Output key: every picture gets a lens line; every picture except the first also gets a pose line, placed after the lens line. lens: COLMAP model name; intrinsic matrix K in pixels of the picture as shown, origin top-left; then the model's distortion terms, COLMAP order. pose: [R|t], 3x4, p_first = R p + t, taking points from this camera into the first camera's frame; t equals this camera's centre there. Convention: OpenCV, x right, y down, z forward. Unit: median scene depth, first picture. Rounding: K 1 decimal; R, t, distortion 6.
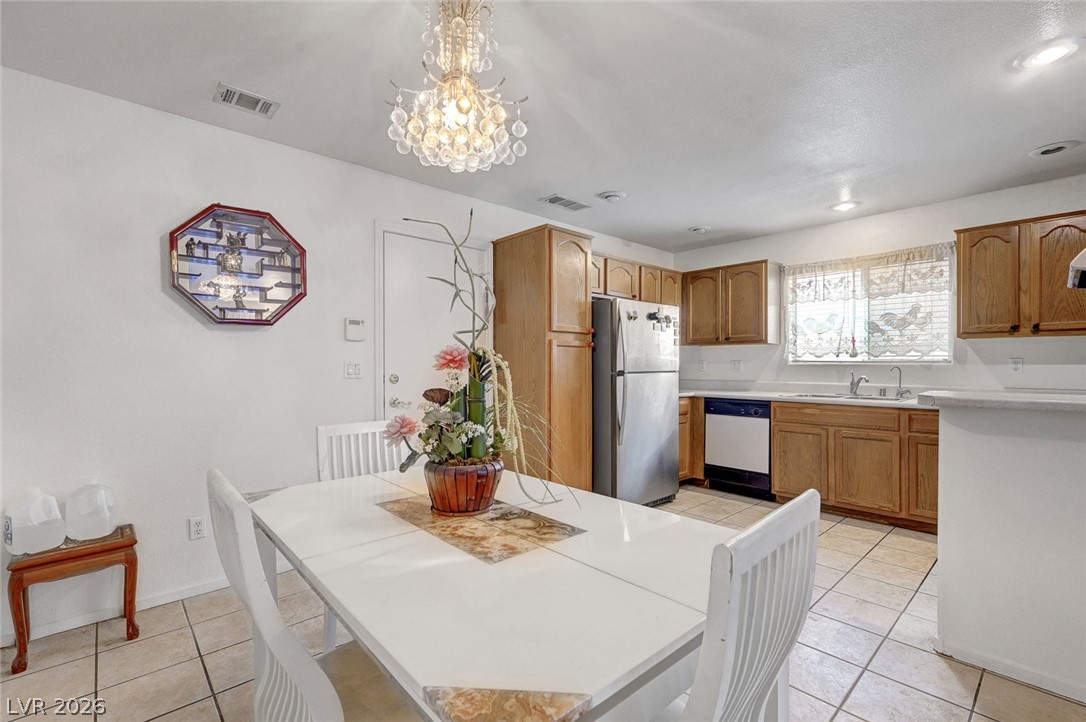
lens RADIAL K [[482.0, 0, 546.9], [0, 482.0, 364.4], [0, 0, 1]] dist [0.002529, 0.002527]
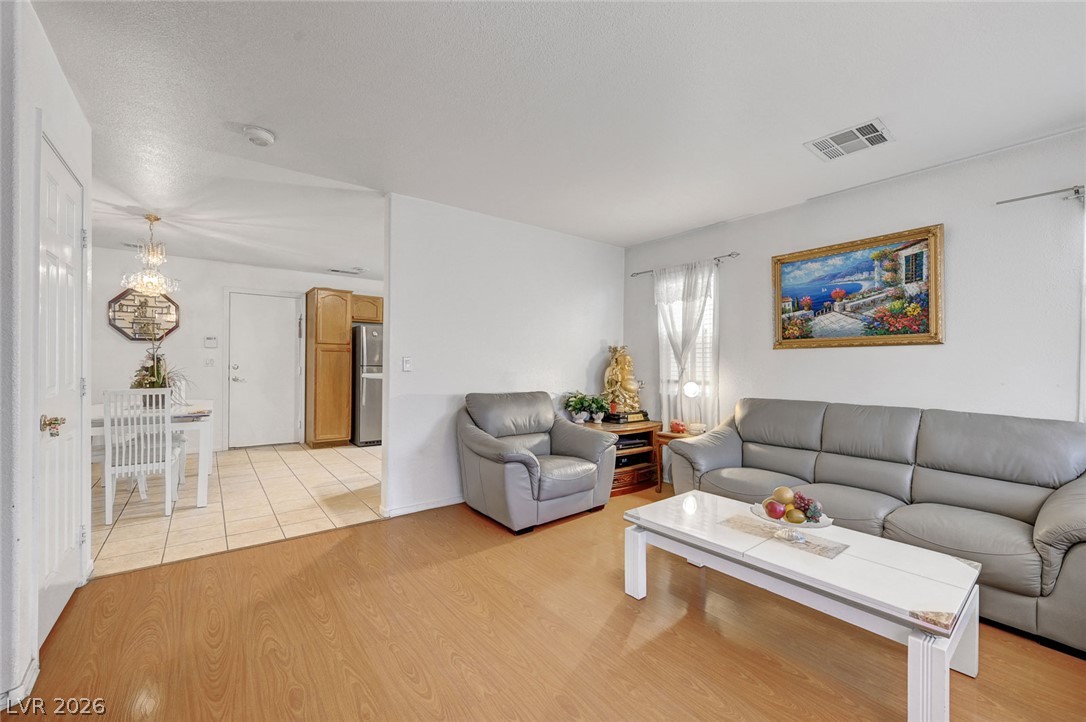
lens RADIAL K [[438.0, 0, 543.3], [0, 438.0, 362.0], [0, 0, 1]] dist [-0.001426, 0.000843]
pose [[0.995897, 0.010825, -0.089848, 0.918422], [-0.011281, 0.999926, -0.004570, 0.002963], [0.089792, 0.005565, 0.995945, -0.560112]]
